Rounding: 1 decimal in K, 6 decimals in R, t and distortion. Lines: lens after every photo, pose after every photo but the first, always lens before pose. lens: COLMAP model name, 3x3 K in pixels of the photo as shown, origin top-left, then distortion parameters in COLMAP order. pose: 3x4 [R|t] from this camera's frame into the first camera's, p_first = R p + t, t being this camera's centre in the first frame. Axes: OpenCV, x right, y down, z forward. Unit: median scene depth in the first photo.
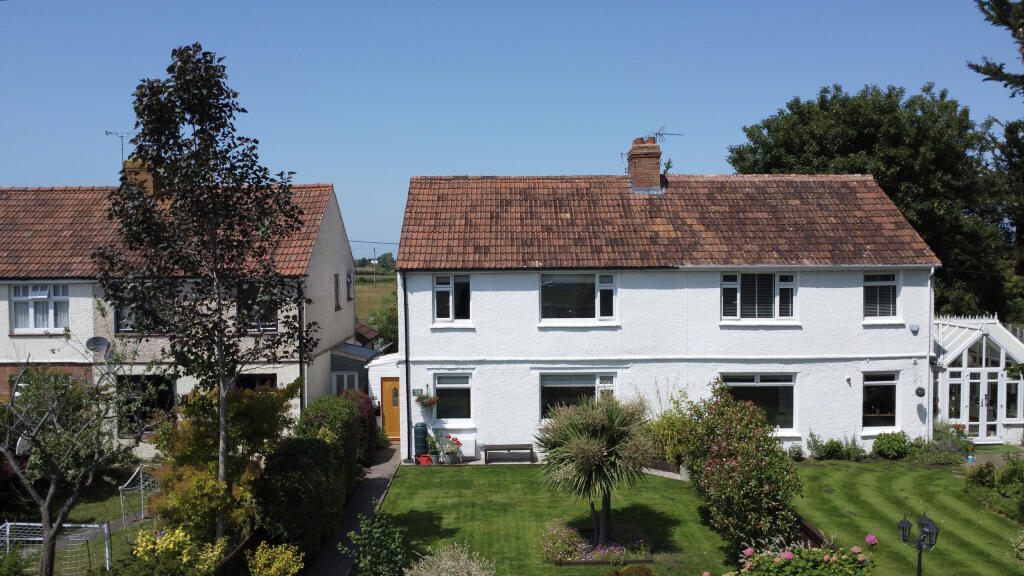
lens RADIAL K [[762.1, 0, 515.0], [0, 762.1, 290.6], [0, 0, 1]] dist [-0.080832, -0.000475]
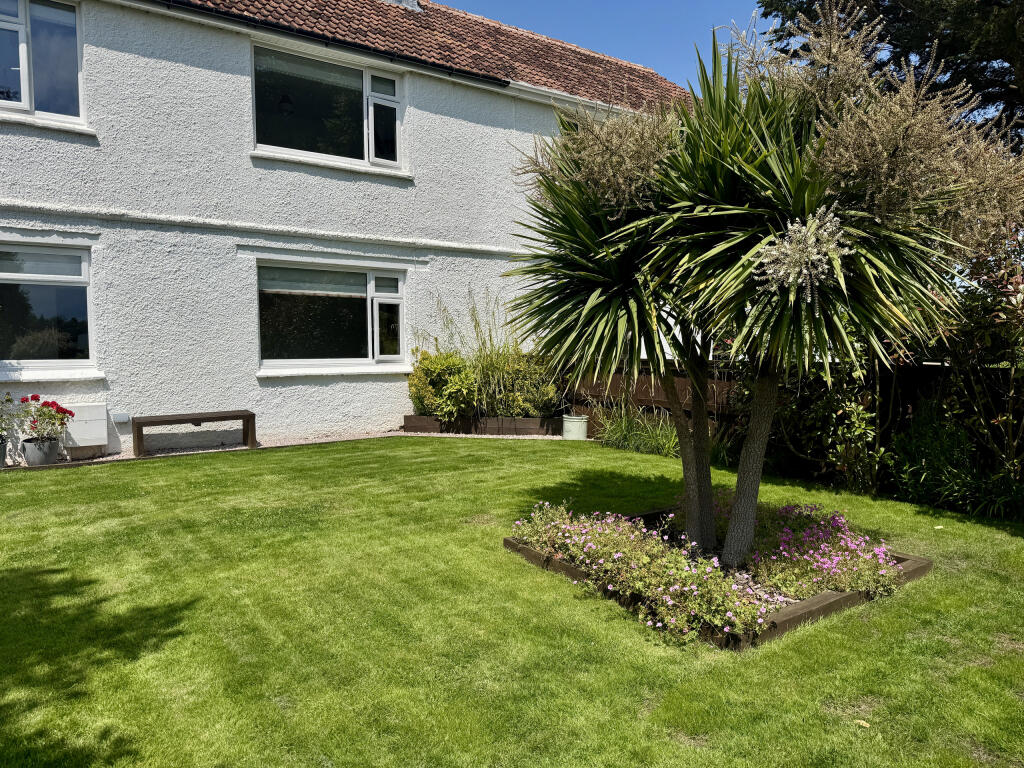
lens RADIAL K [[724.6, 0, 504.1], [0, 724.6, 385.8], [0, 0, 1]] dist [0.050555, -0.048038]
pose [[0.839033, -0.028801, 0.543318, -0.086429], [0.012428, 0.999352, 0.033784, 0.172652], [-0.543939, -0.021594, 0.838847, 0.539506]]
